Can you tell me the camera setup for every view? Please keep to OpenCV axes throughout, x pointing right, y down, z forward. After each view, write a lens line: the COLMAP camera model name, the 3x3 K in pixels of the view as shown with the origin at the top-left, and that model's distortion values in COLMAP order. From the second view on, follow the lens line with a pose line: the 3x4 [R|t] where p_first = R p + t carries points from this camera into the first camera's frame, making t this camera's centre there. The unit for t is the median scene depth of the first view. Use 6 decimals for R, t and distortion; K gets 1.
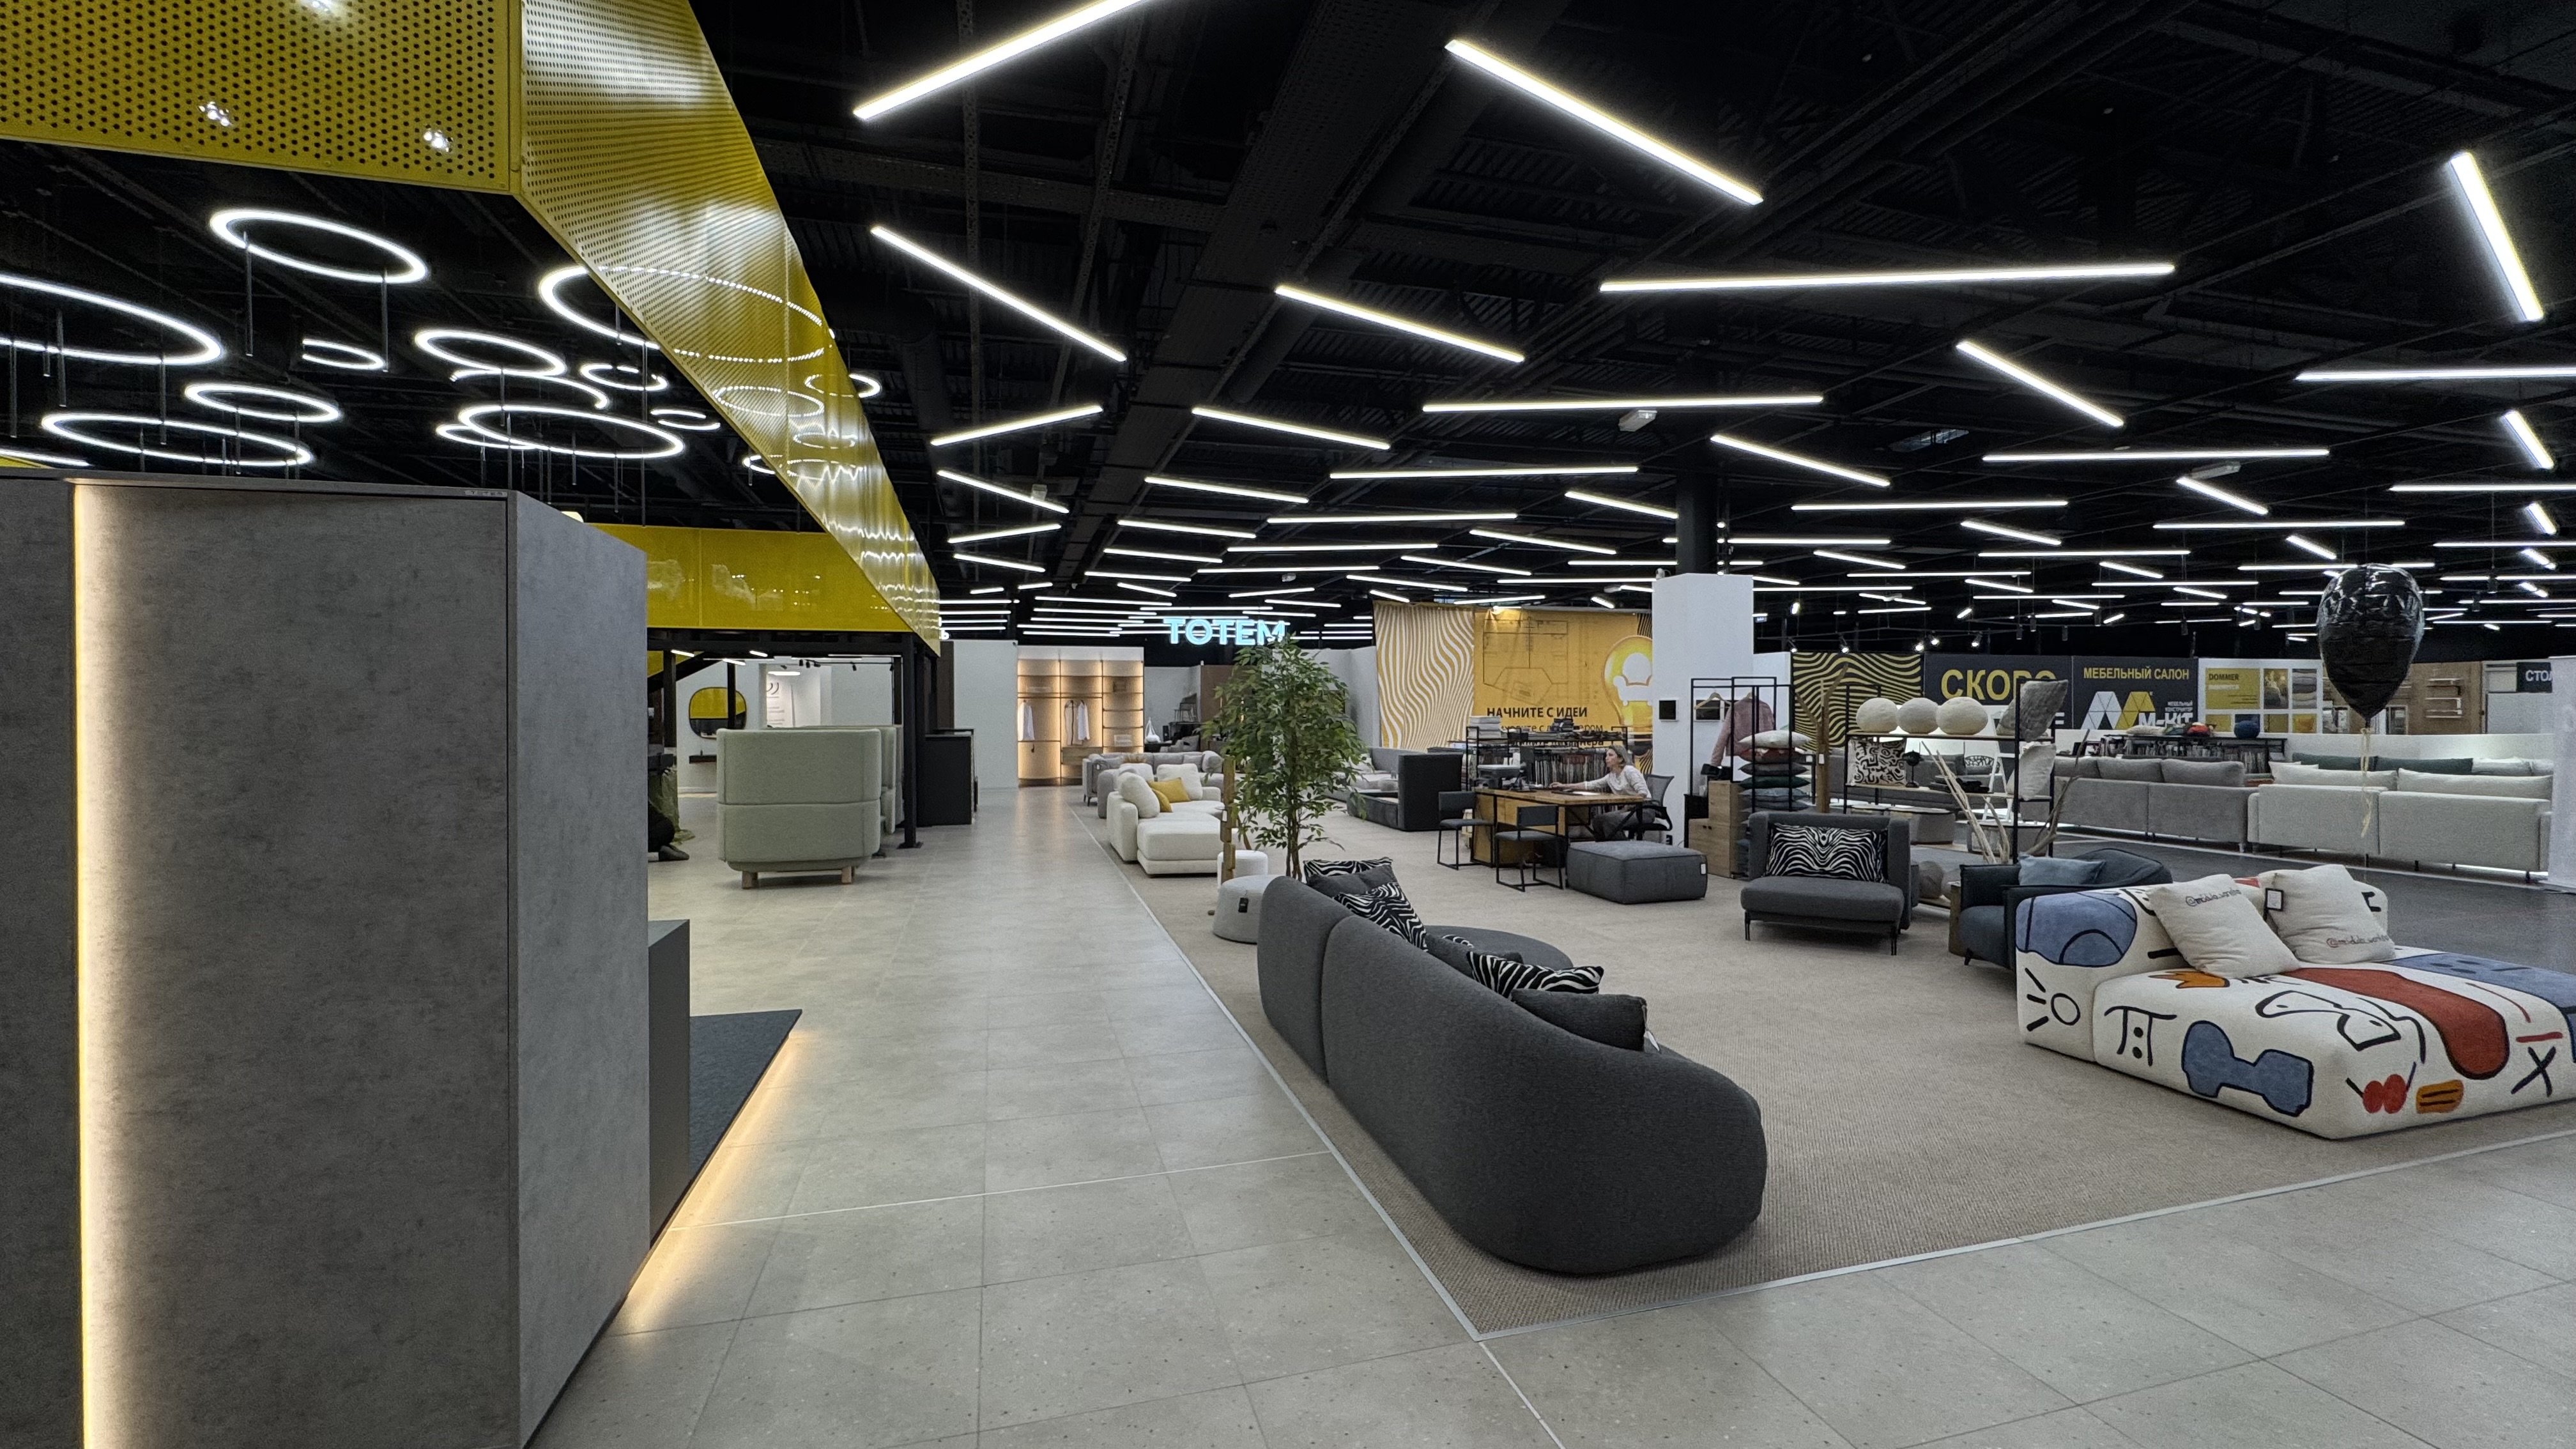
lens RADIAL K [[1034.1, 0, 1287.5], [0, 1034.1, 724.7], [0, 0, 1]] dist [-0.002727, 0.000328]
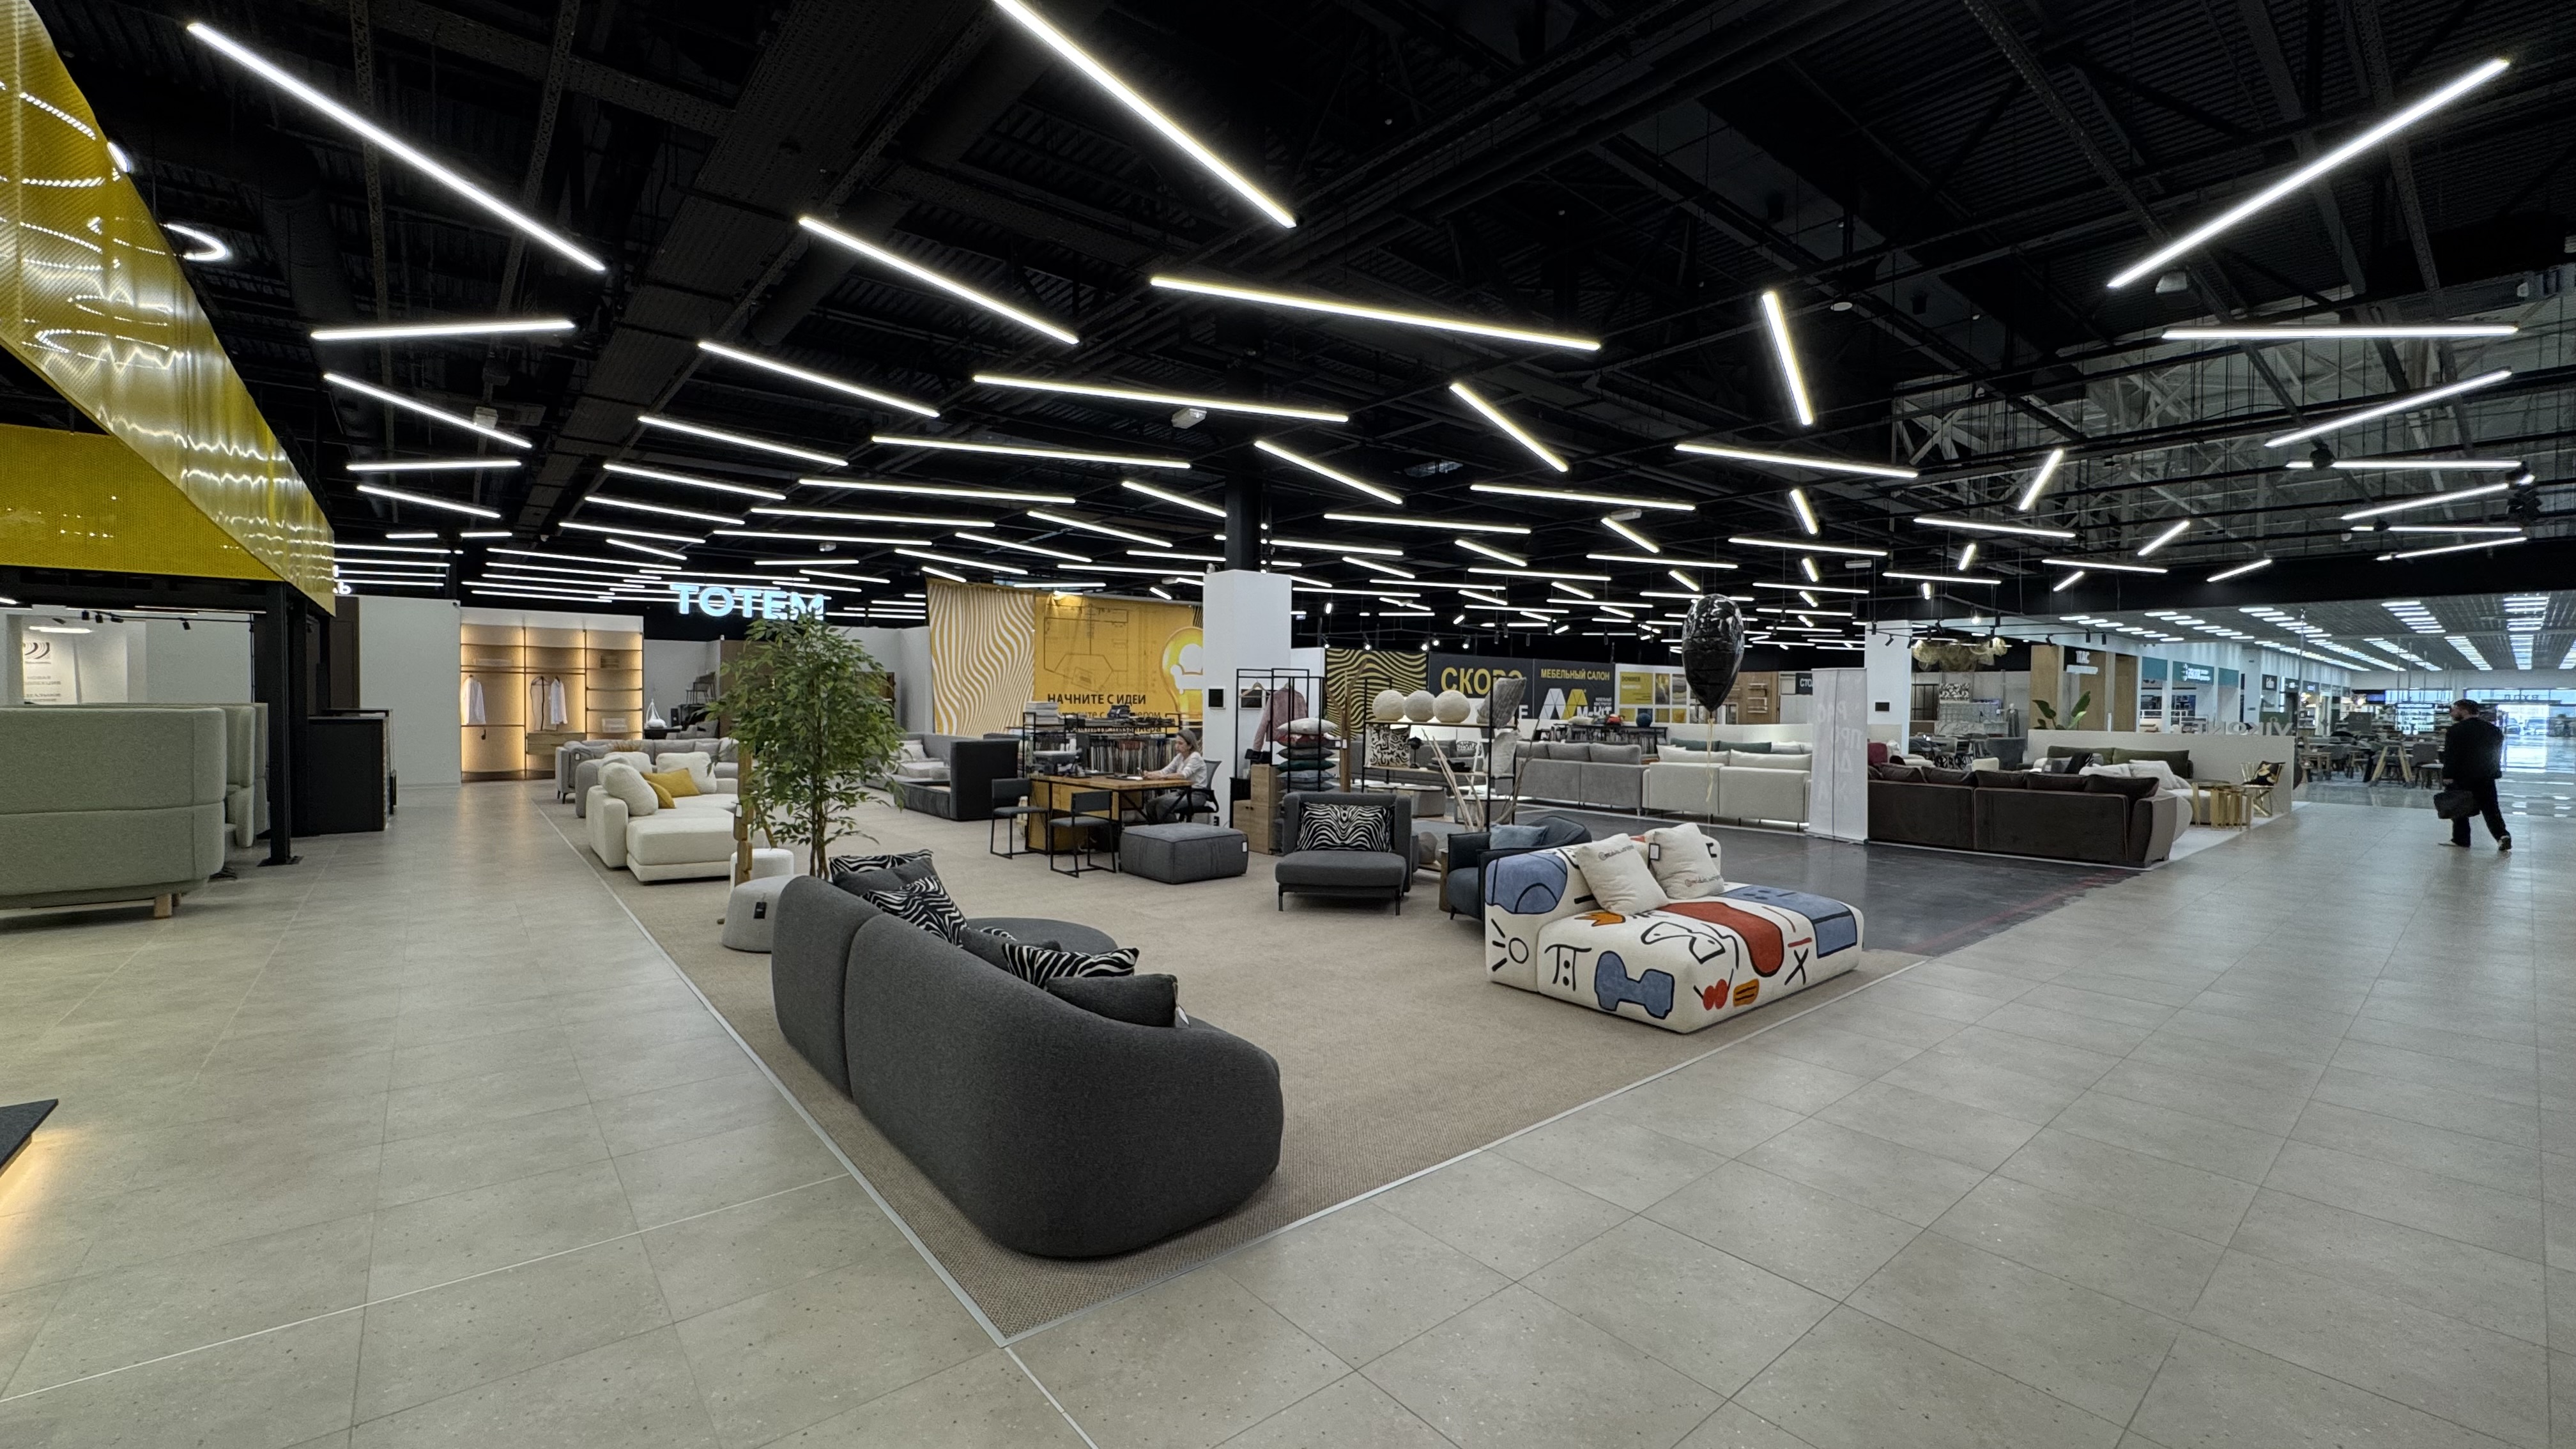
lens RADIAL K [[1034.1, 0, 1287.5], [0, 1034.1, 724.7], [0, 0, 1]] dist [-0.002727, 0.000328]
pose [[0.914892, 0.003963, 0.403680, 0.009859], [-0.009204, 0.999897, 0.011043, 0.000680], [-0.403594, -0.013819, 0.914834, 0.005052]]
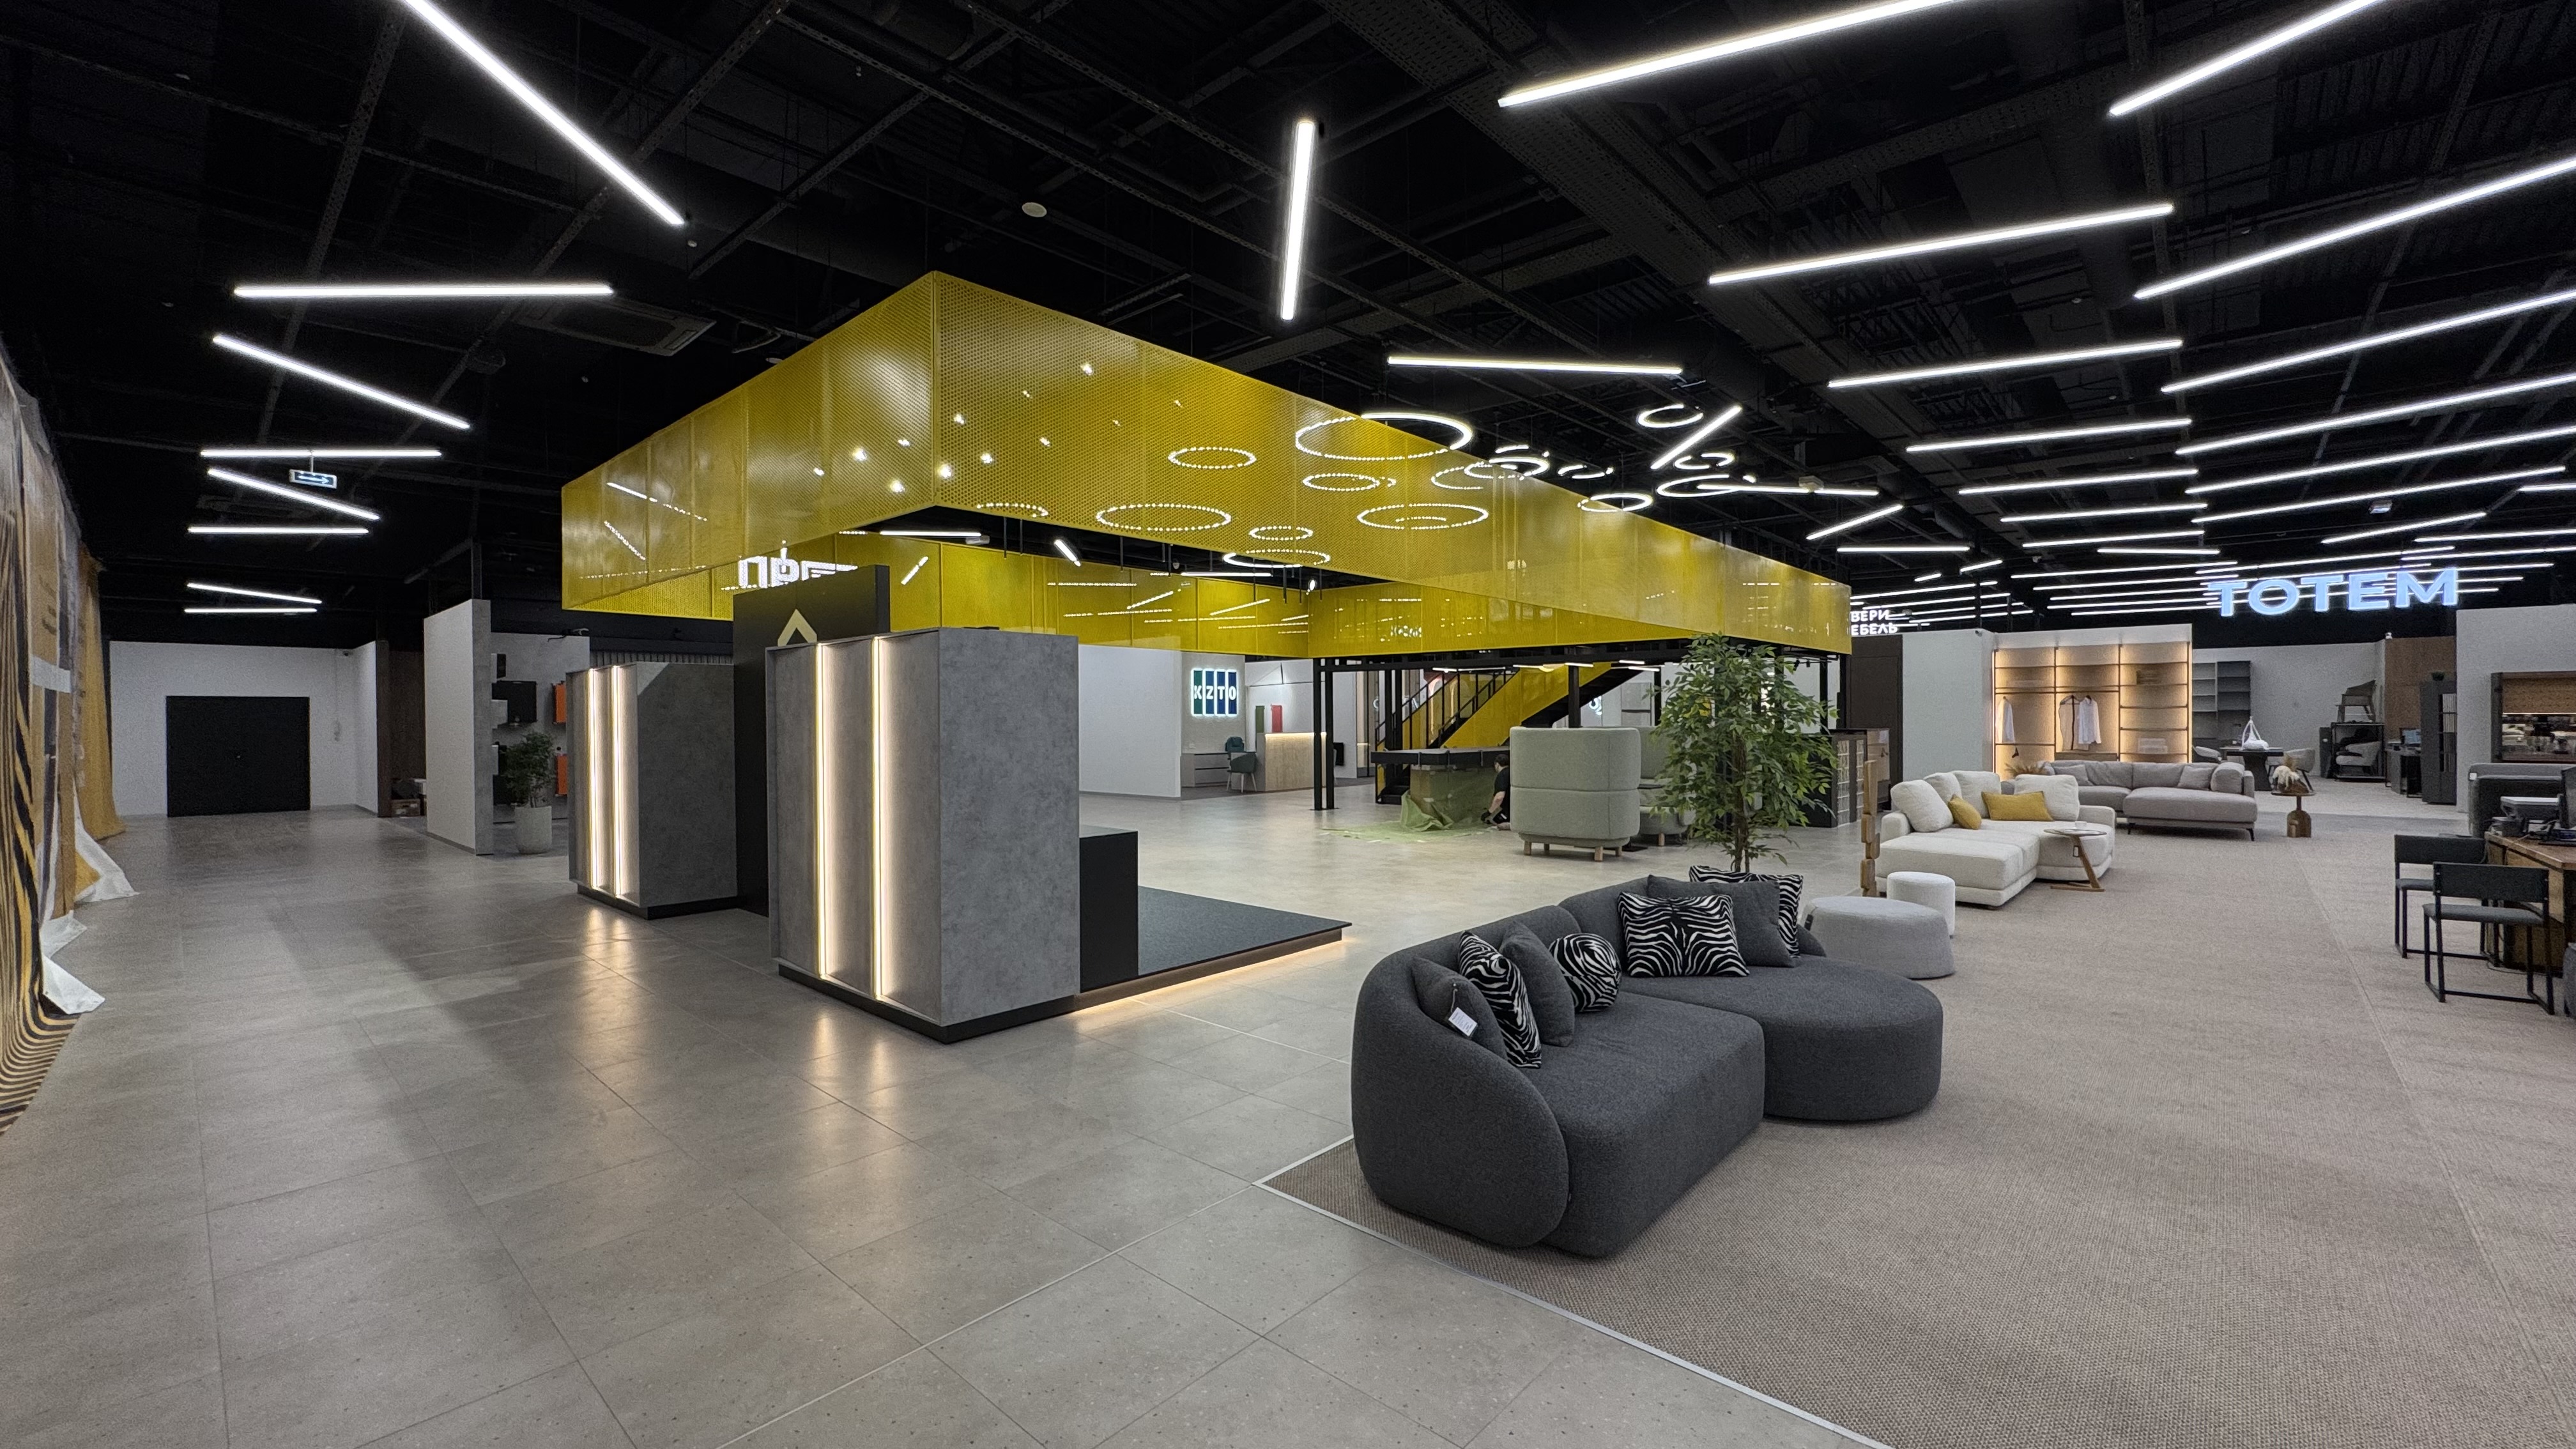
lens RADIAL K [[1034.1, 0, 1287.5], [0, 1034.1, 724.7], [0, 0, 1]] dist [-0.002727, 0.000328]
pose [[0.528731, 0.006168, -0.848767, 0.380123], [-0.004892, 0.999979, 0.004219, -0.002643], [0.848775, 0.001922, 0.528750, 0.091625]]
